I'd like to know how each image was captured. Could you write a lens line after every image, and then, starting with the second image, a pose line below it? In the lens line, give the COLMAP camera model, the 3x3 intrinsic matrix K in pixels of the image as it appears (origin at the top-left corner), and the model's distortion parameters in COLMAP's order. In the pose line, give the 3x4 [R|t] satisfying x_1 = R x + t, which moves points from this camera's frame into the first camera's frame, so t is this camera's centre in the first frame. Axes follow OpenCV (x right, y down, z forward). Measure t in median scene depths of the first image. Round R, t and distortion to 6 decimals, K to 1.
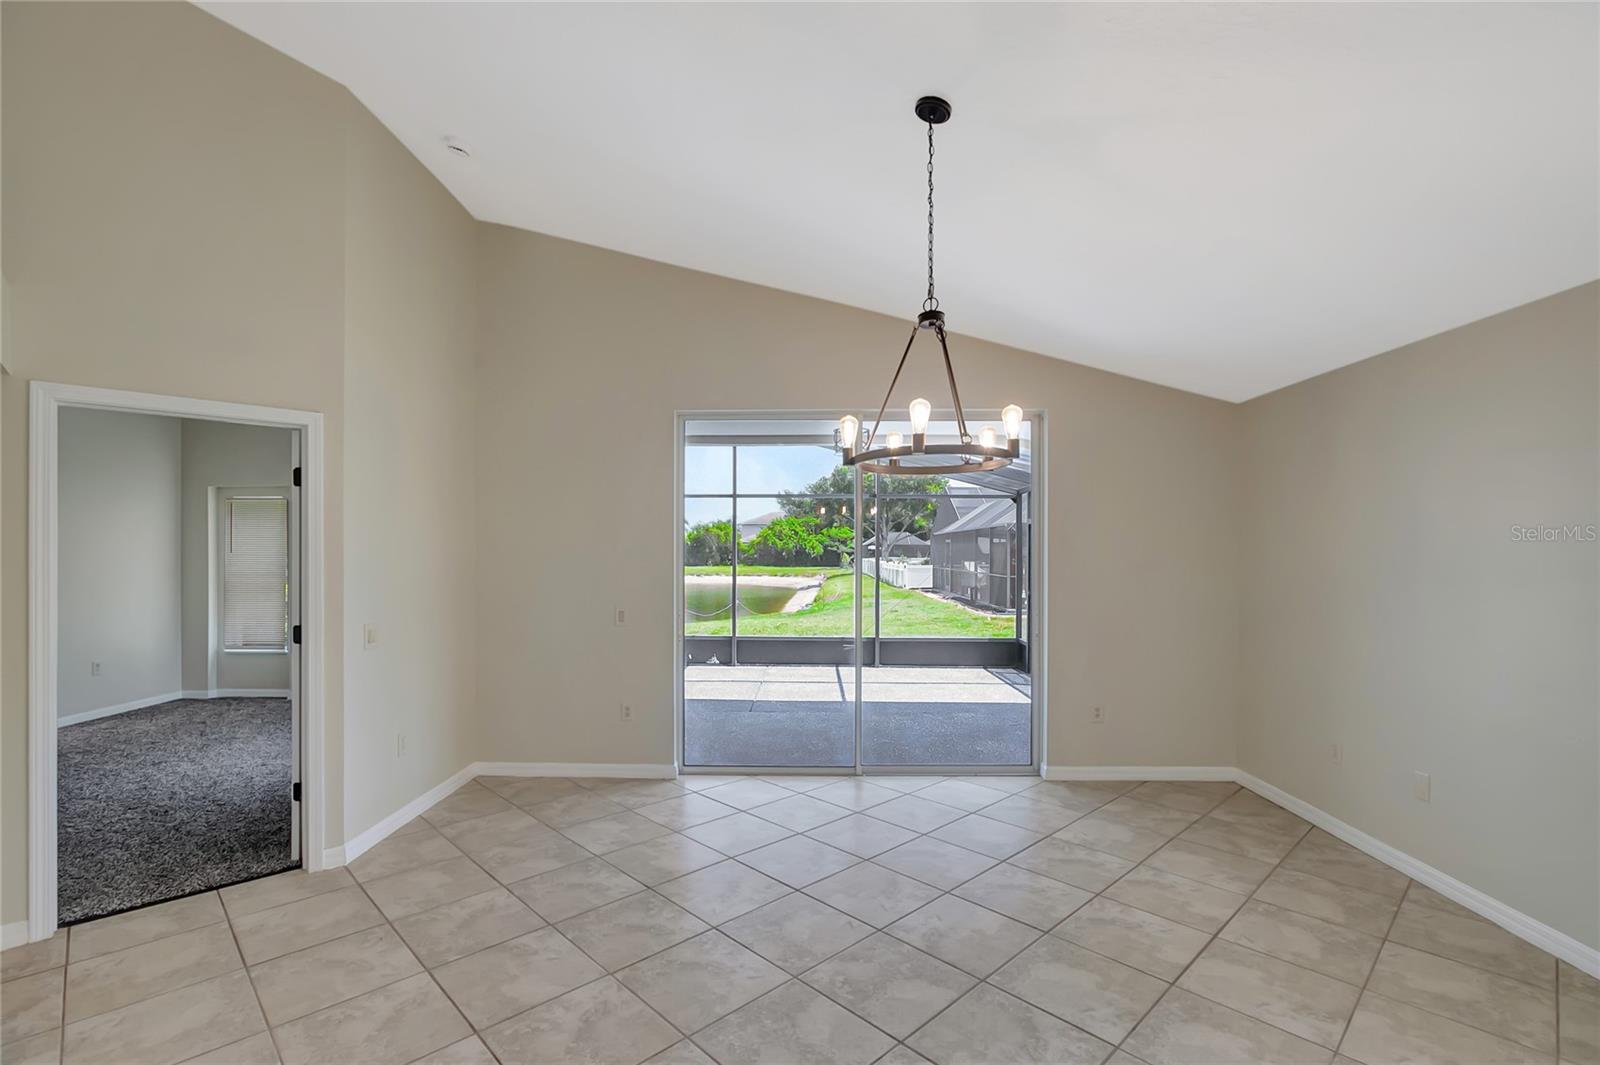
lens RADIAL K [[731.3, 0, 793.4], [0, 731.3, 537.0], [0, 0, 1]] dist [-0.029508, 0.015855]
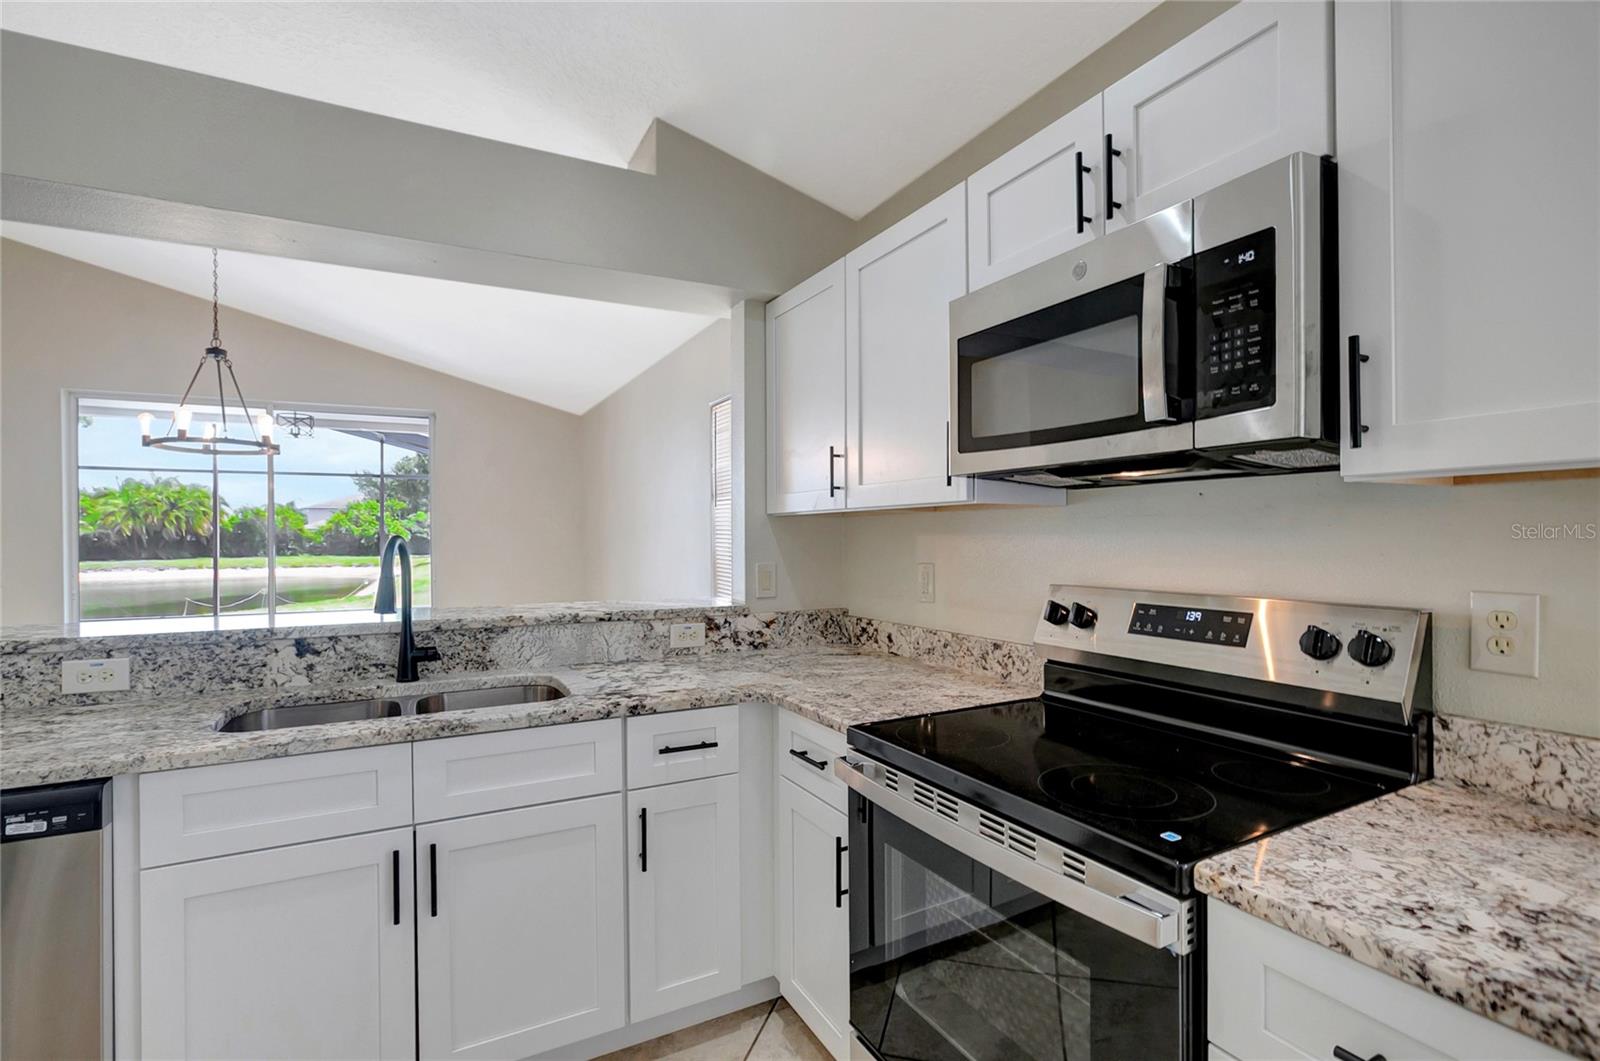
lens RADIAL K [[739.6, 0, 791.0], [0, 739.6, 539.7], [0, 0, 1]] dist [-0.039083, 0.021479]
pose [[0.875136, -0.009333, 0.483788, 0.120314], [-0.000957, 0.999779, 0.021019, 0.013932], [-0.483877, -0.018858, 0.874933, -0.216665]]
